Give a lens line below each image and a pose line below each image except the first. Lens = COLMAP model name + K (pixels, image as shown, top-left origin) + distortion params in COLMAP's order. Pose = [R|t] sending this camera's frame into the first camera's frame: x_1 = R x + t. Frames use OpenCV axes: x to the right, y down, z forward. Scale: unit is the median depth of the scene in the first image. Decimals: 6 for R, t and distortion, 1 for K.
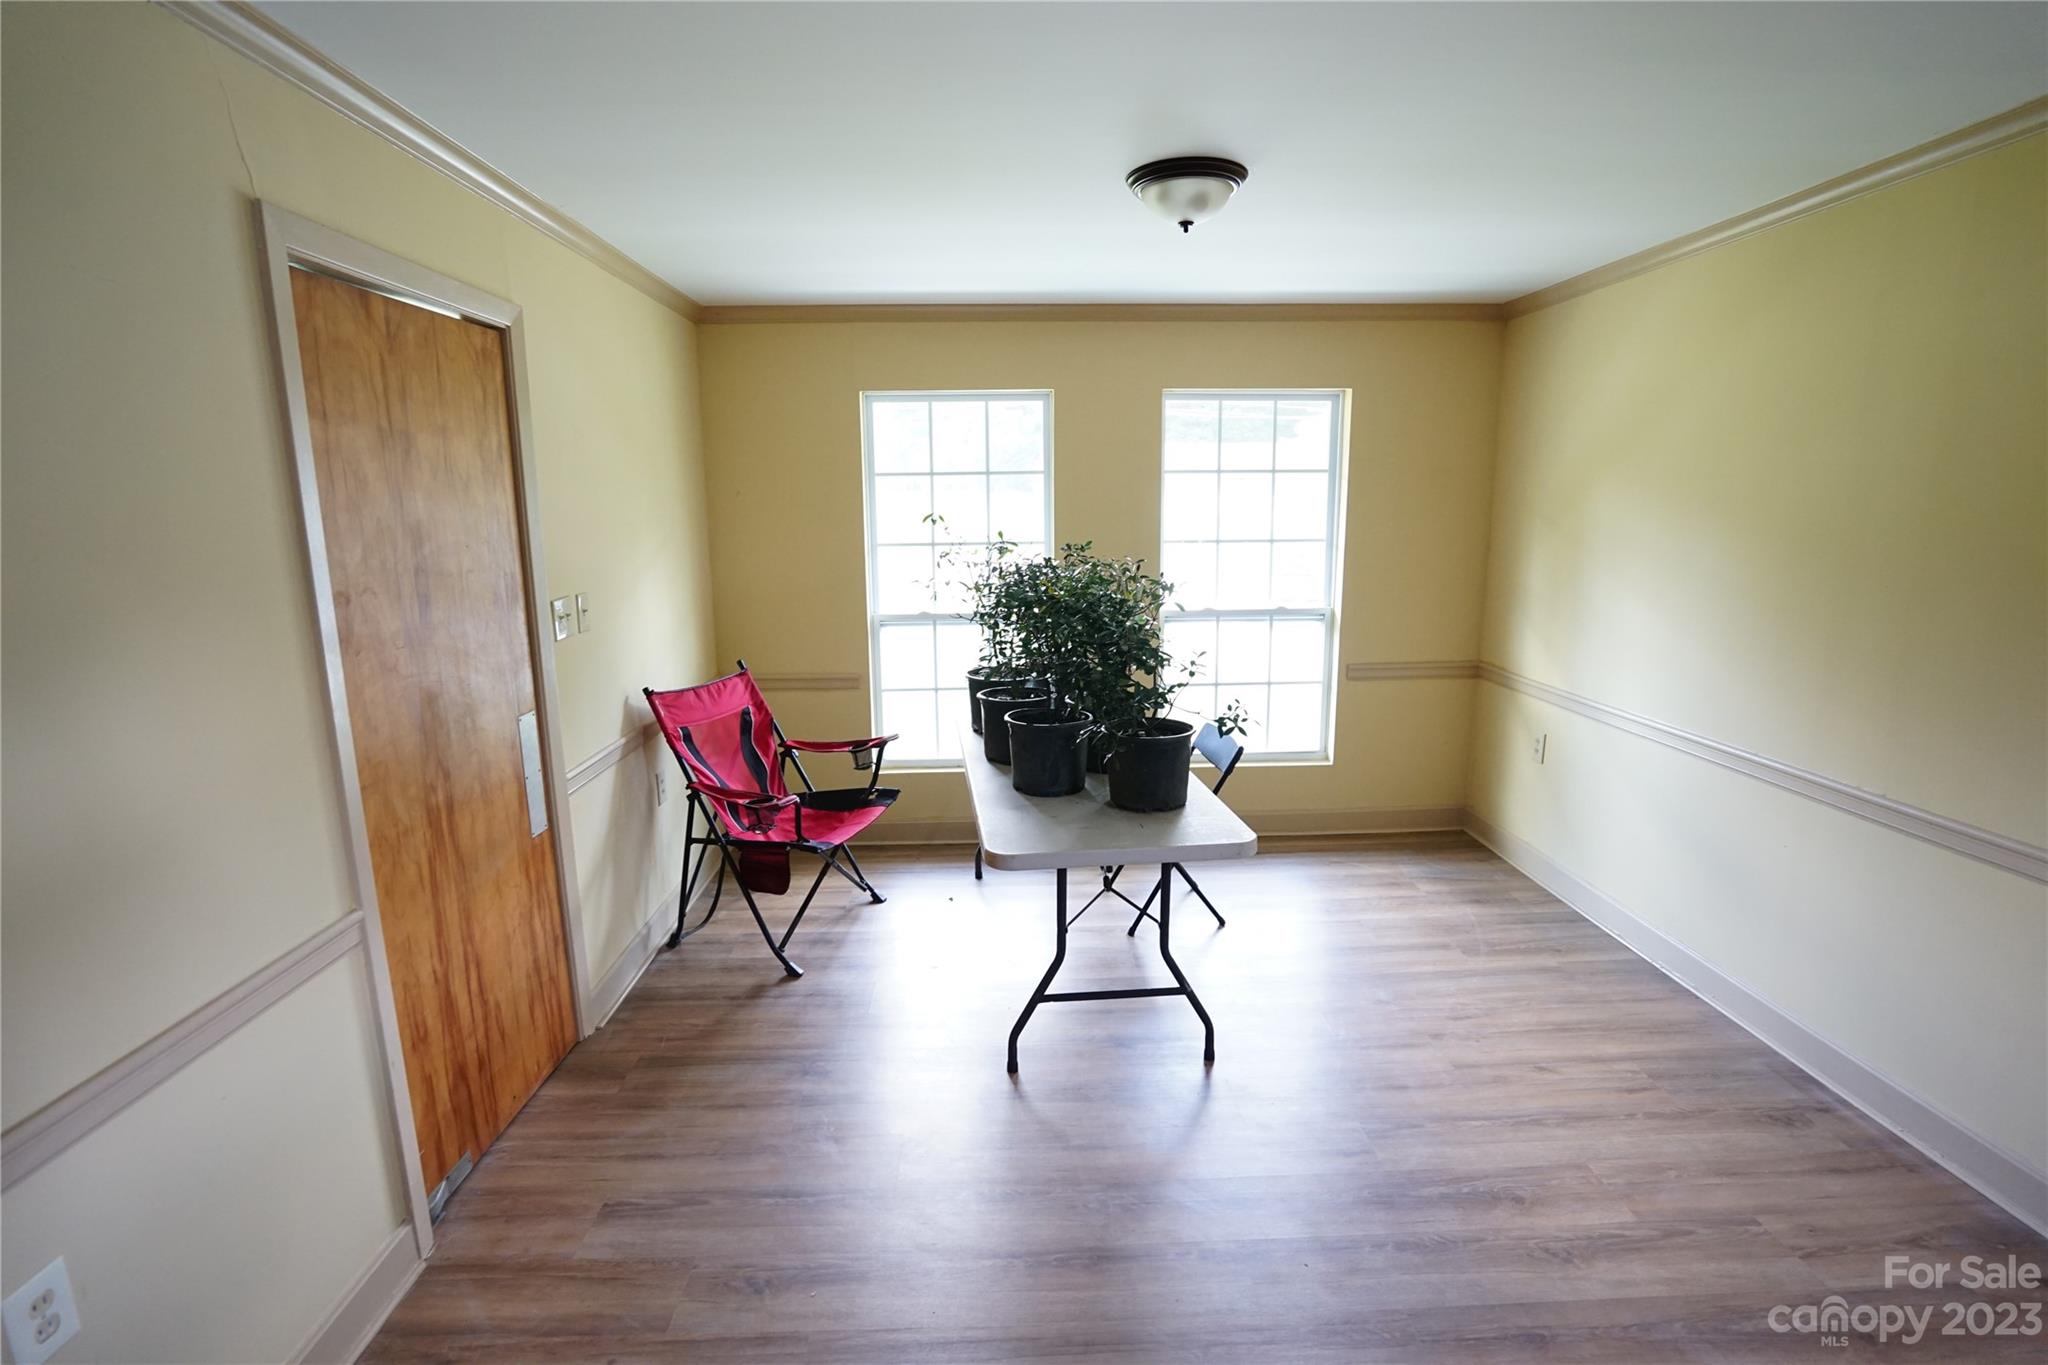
lens RADIAL K [[800.1, 0, 1026.9], [0, 800.1, 600.0], [0, 0, 1]] dist [-0.103706, 0.000019]
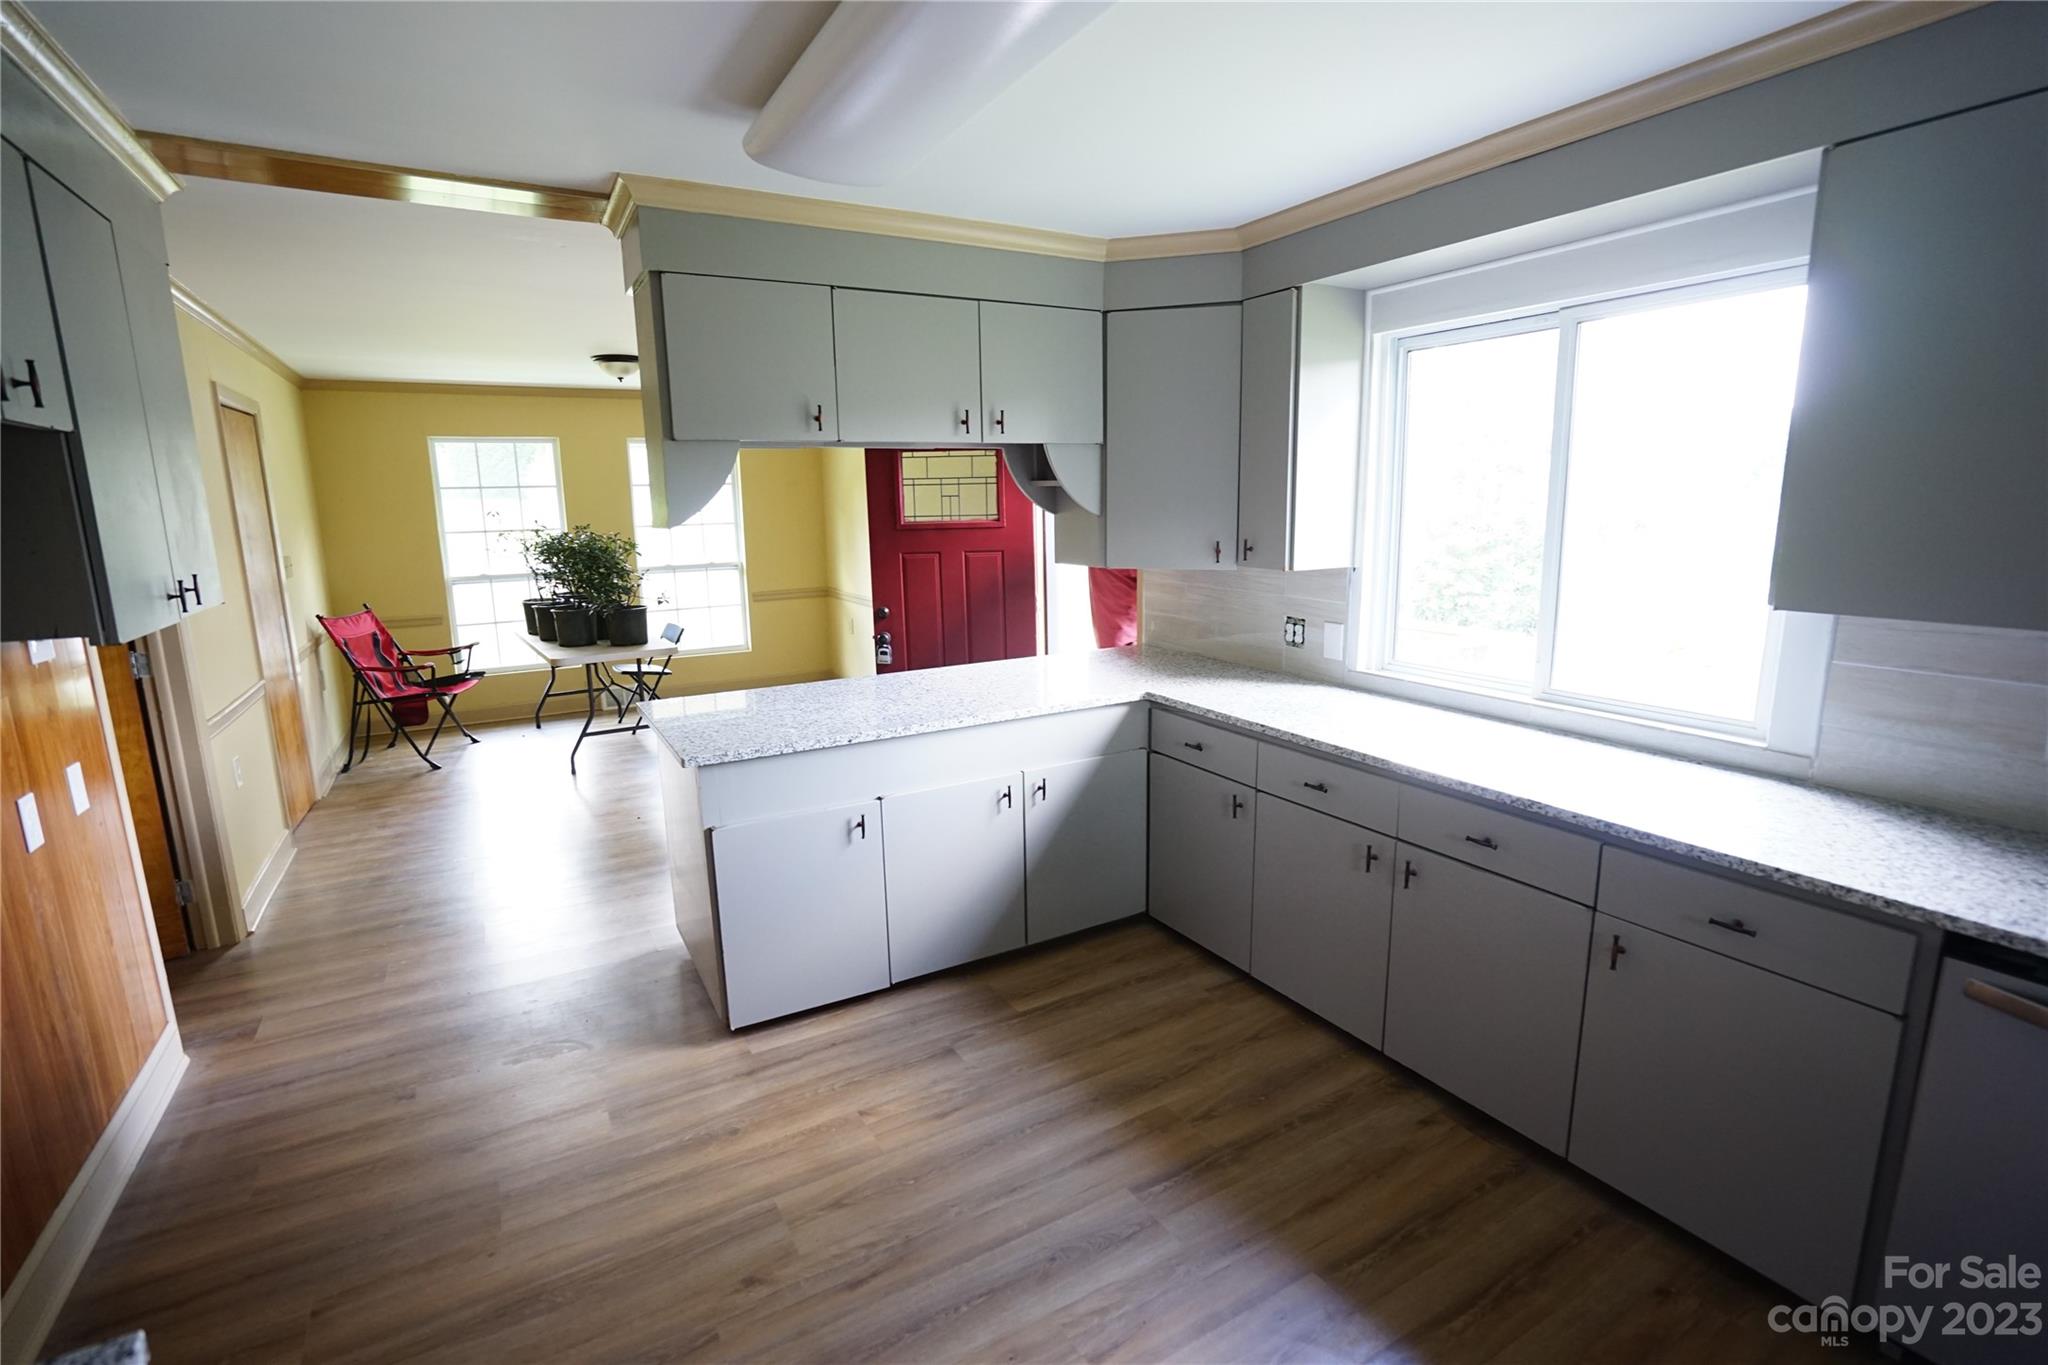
lens RADIAL K [[955.6, 0, 1036.8], [0, 955.6, 681.1], [0, 0, 1]] dist [-0.037881, 0.000303]
pose [[0.873879, -0.094601, 0.476850, -0.089866], [0.069453, 0.995117, 0.070139, 0.195925], [-0.481157, -0.028174, 0.876182, -1.362401]]
